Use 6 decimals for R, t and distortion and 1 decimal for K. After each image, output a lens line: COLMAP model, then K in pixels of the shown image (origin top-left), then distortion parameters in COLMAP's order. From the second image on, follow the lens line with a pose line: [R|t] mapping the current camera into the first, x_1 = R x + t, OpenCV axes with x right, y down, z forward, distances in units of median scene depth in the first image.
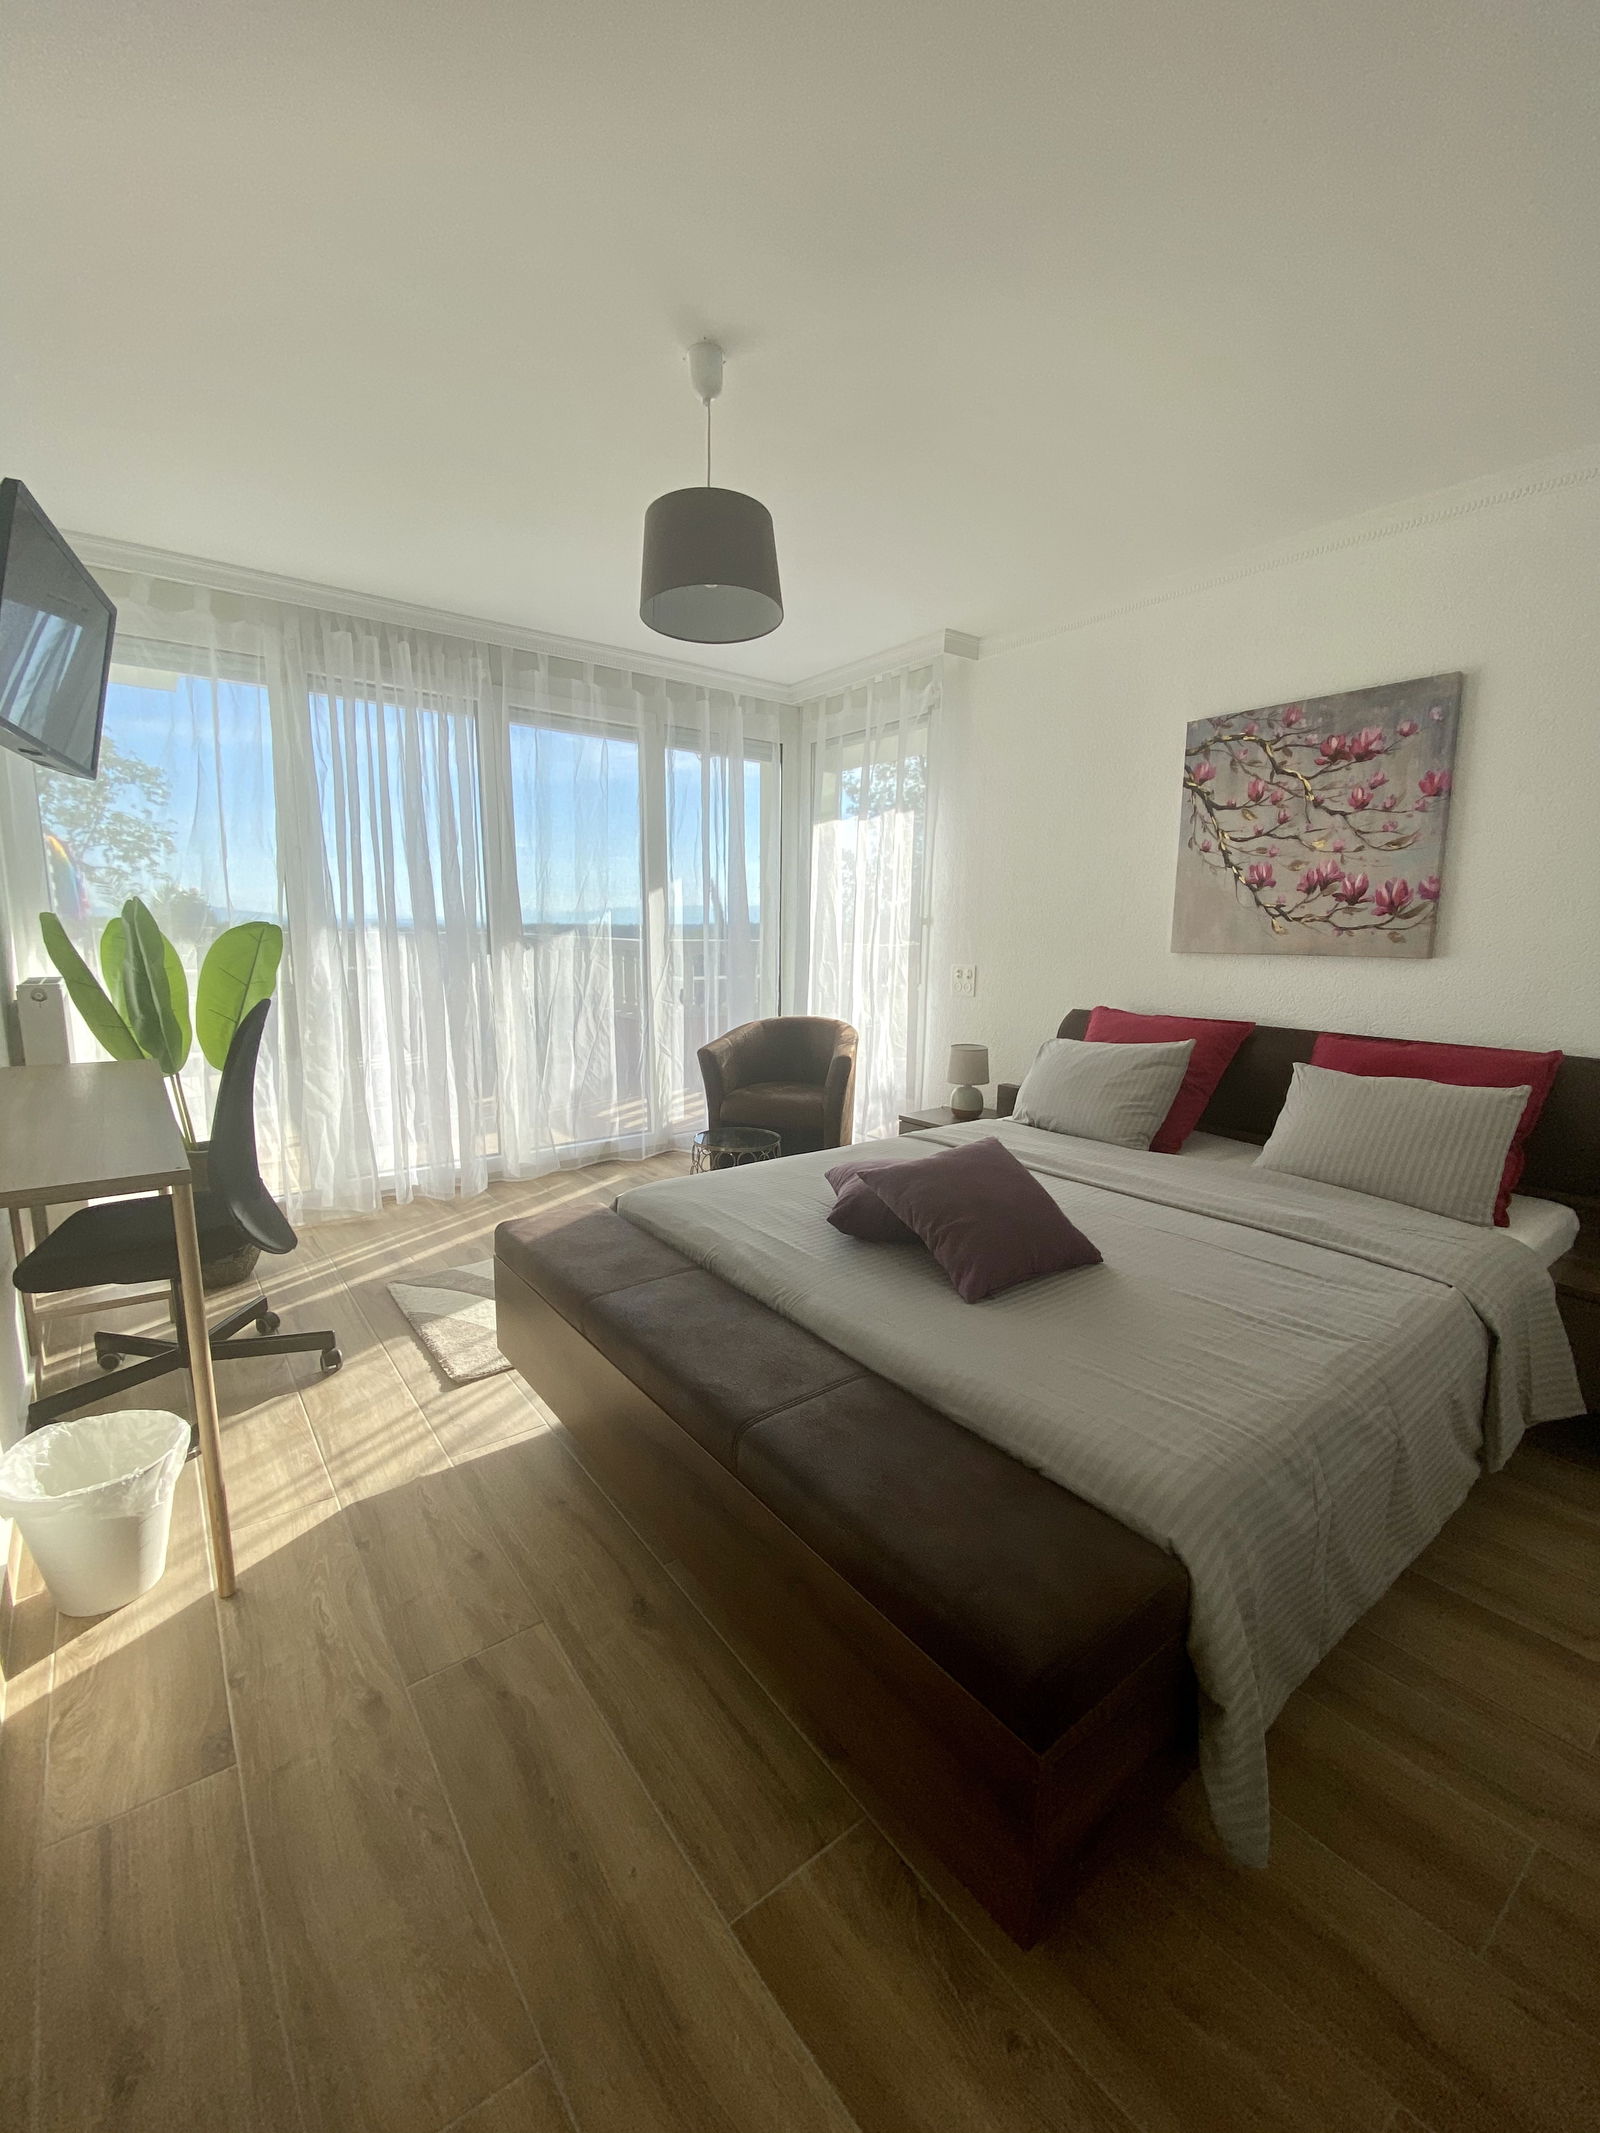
lens RADIAL K [[869.3, 0, 805.8], [0, 869.3, 1060.0], [0, 0, 1]] dist [0.002088, -0.011260]
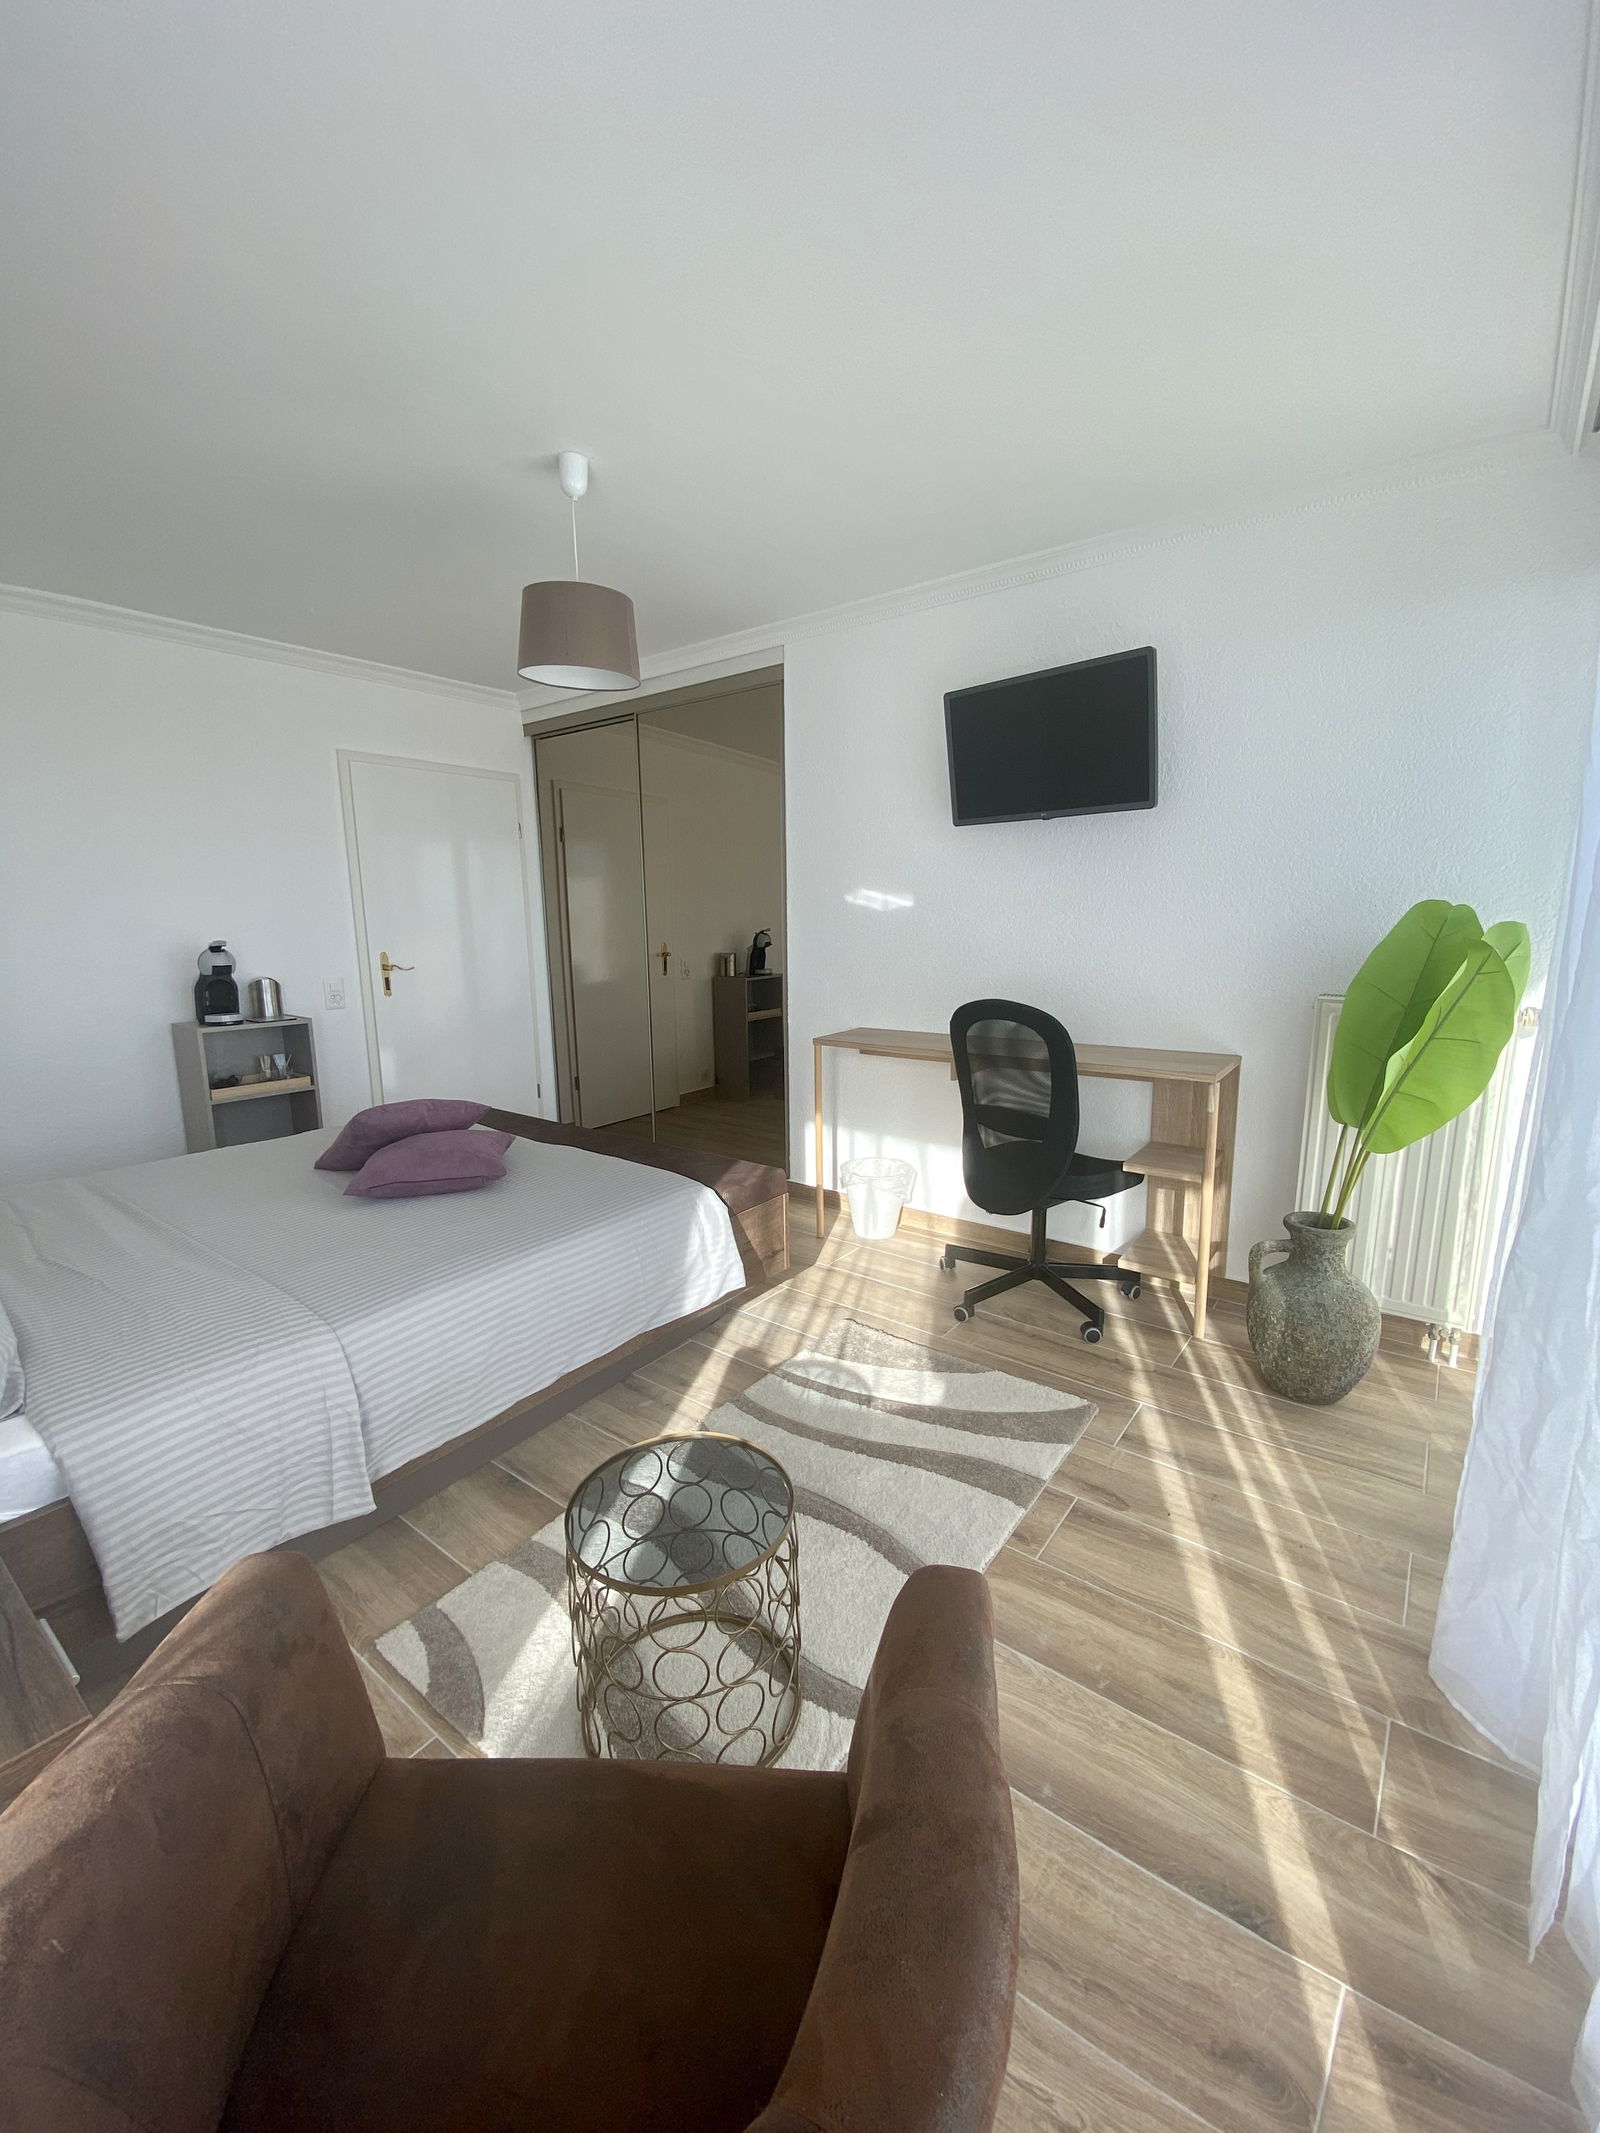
lens RADIAL K [[842.5, 0, 800.5], [0, 842.5, 1063.1], [0, 0, 1]] dist [0.001017, -0.000334]
pose [[-0.963010, 0.048106, -0.265137, -0.042817], [-0.040539, 0.946873, 0.319041, -0.255853], [0.266399, 0.317988, -0.909898, 1.488188]]
